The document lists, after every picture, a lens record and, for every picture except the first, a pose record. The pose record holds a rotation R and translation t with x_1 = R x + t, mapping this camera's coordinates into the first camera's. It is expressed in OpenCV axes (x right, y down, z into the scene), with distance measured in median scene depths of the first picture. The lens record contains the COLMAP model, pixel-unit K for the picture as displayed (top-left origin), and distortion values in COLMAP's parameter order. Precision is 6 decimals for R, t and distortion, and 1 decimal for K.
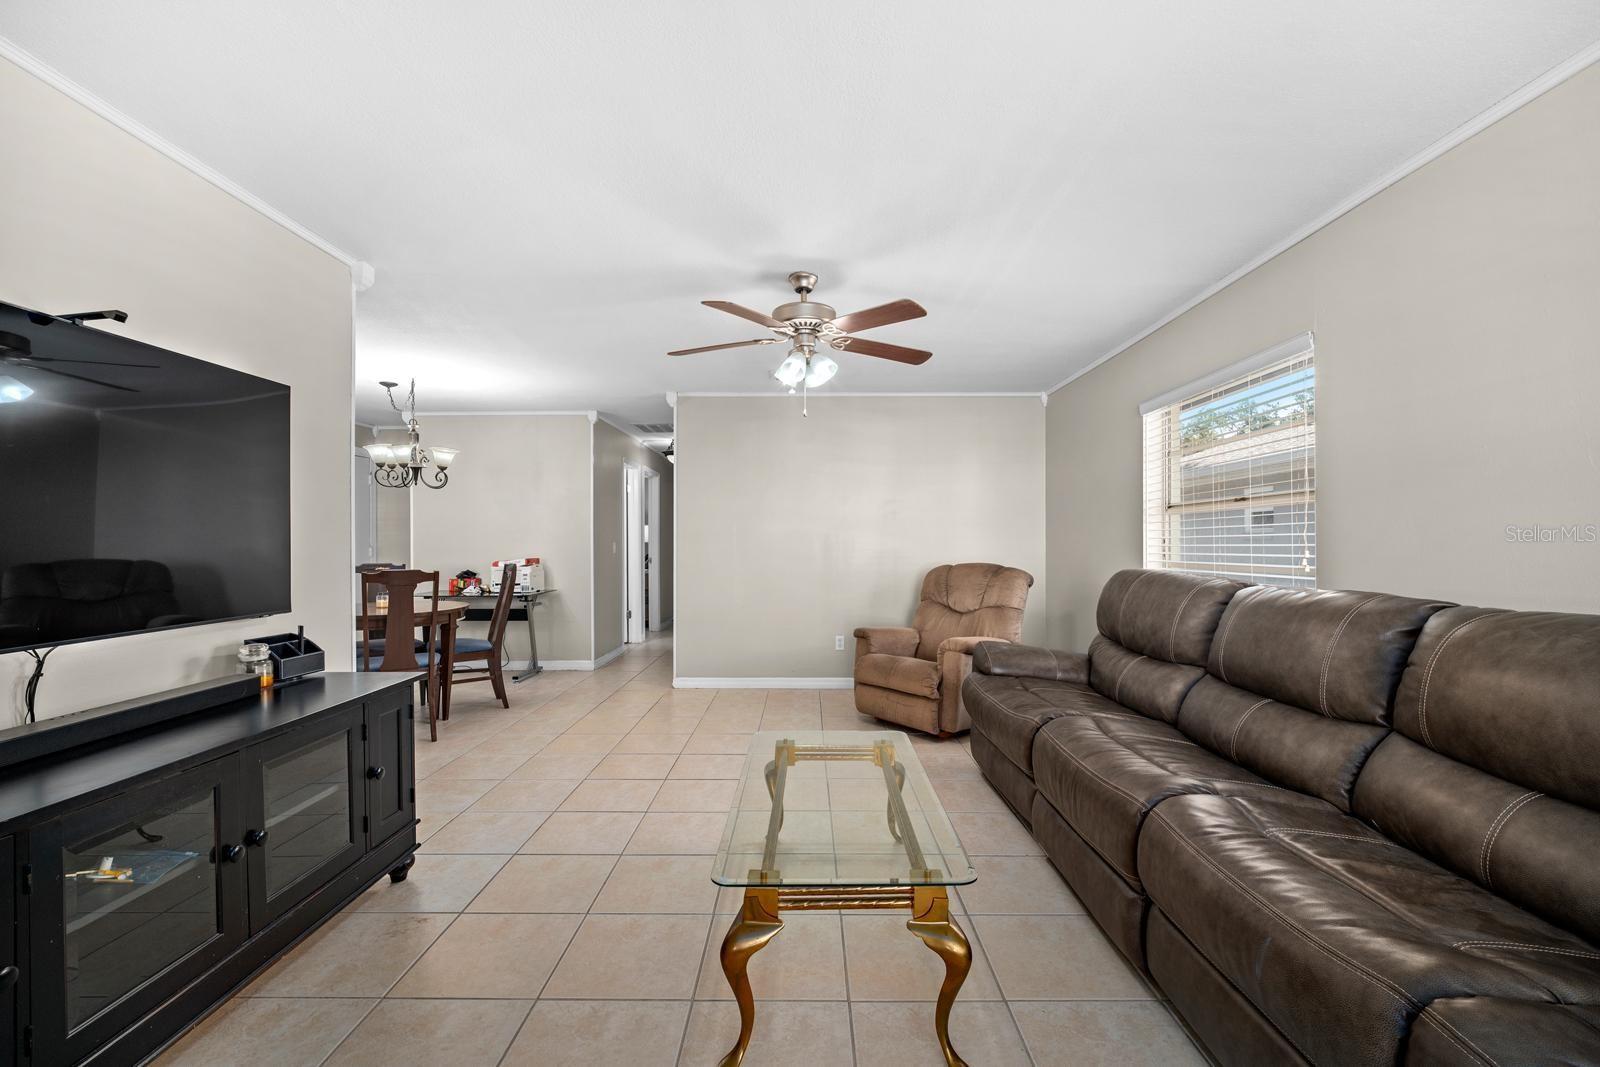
lens RADIAL K [[674.8, 0, 804.4], [0, 674.8, 550.7], [0, 0, 1]] dist [-0.008728, -0.000031]
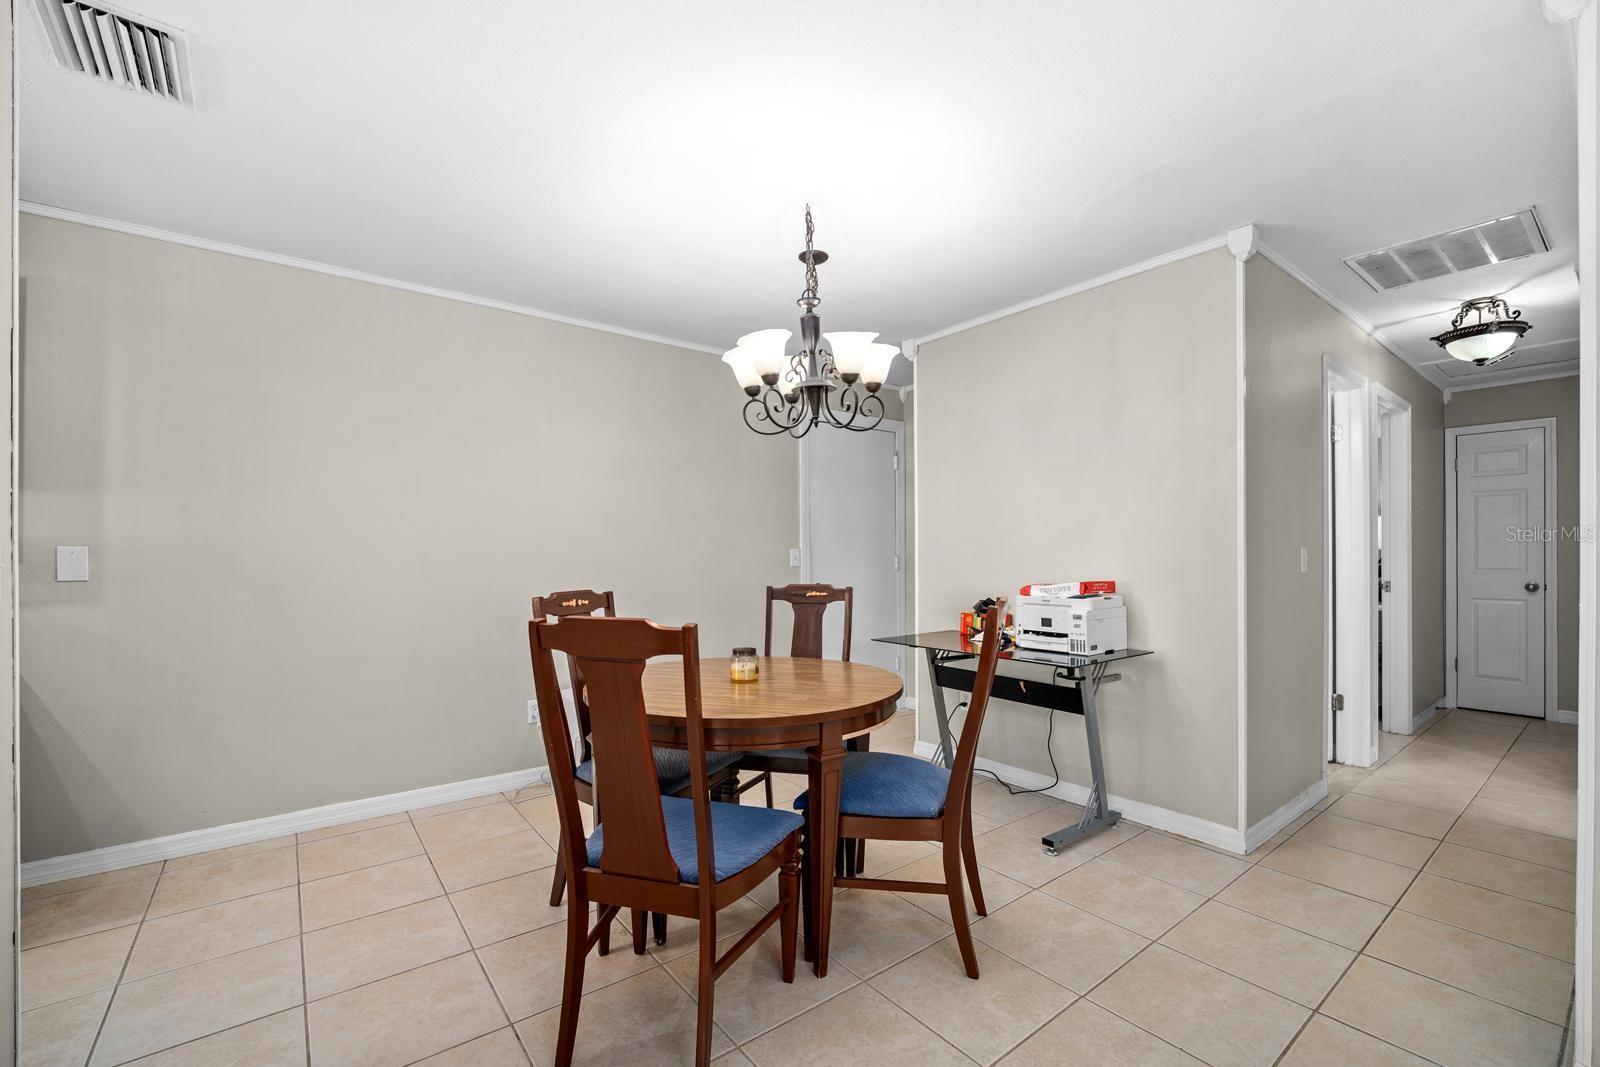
lens RADIAL K [[674.8, 0, 804.4], [0, 674.8, 550.7], [0, 0, 1]] dist [-0.008728, -0.000031]
pose [[0.614707, -0.001167, -0.788754, -0.154084], [-0.011027, 0.999888, -0.010073, -0.003114], [0.788678, 0.014890, 0.614626, 0.535412]]
